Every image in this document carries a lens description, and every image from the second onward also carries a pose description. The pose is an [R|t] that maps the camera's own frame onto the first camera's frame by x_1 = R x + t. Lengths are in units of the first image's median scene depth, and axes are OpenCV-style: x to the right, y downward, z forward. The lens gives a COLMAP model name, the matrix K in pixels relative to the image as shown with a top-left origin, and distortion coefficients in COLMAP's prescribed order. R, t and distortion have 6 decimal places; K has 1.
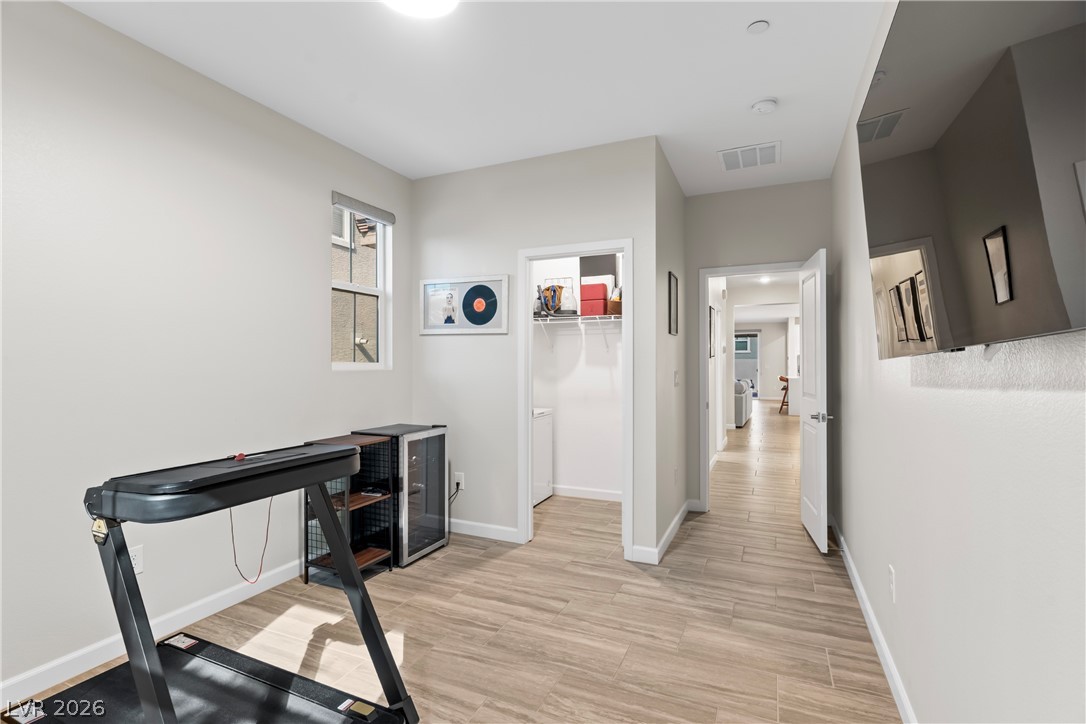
lens RADIAL K [[517.8, 0, 546.4], [0, 517.8, 365.2], [0, 0, 1]] dist [0.005996, 0.000508]
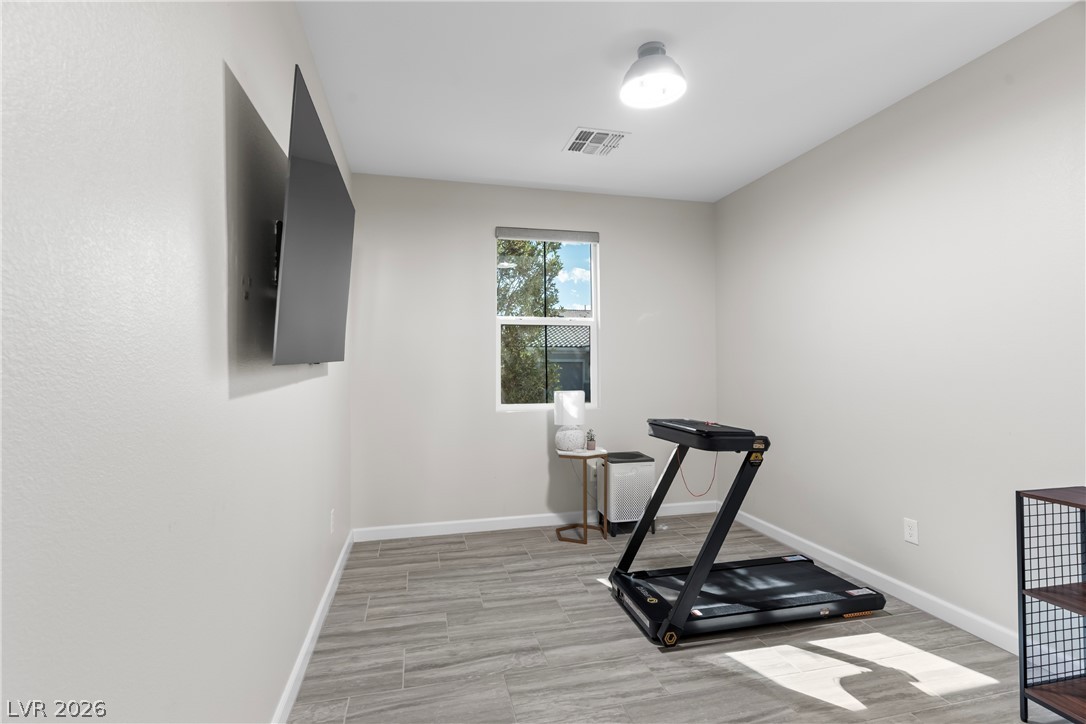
lens RADIAL K [[517.8, 0, 546.9], [0, 517.8, 362.3], [0, 0, 1]] dist [0.005996, 0.000508]
pose [[-0.796774, -0.004666, -0.604259, 0.662318], [0.002440, 0.999937, -0.010939, -0.000878], [0.604272, -0.010191, -0.796713, 1.588295]]
